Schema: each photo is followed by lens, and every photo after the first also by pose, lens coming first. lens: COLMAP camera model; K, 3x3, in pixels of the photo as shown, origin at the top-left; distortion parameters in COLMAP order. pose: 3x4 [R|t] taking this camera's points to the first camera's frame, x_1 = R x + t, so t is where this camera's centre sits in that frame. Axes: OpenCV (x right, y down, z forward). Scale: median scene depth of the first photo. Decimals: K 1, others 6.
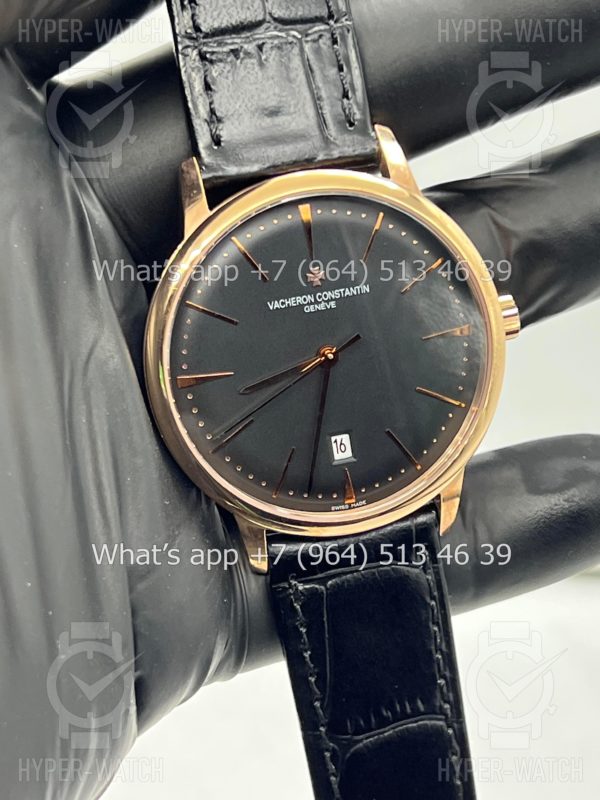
lens RADIAL K [[1774.9, 0, 338.0], [0, 1774.9, 399.4], [0, 0, 1]] dist [0.006286, 0.000000]
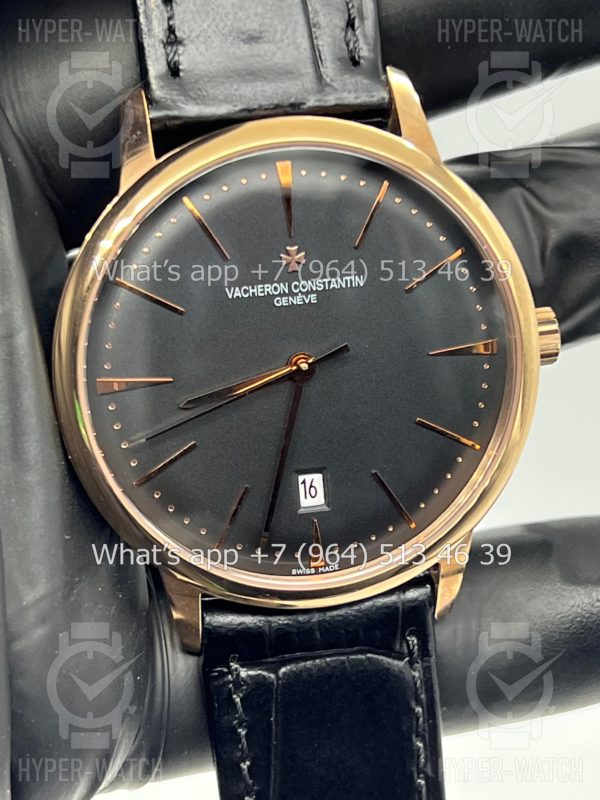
lens RADIAL K [[1774.9, 0, 315.2], [0, 1774.9, 409.7], [0, 0, 1]] dist [0.006286, 0.000000]
pose [[0.997325, 0.072047, -0.012328, 0.010560], [-0.072462, 0.996669, -0.037417, 0.021072], [0.009591, 0.038210, 0.999224, 0.255334]]
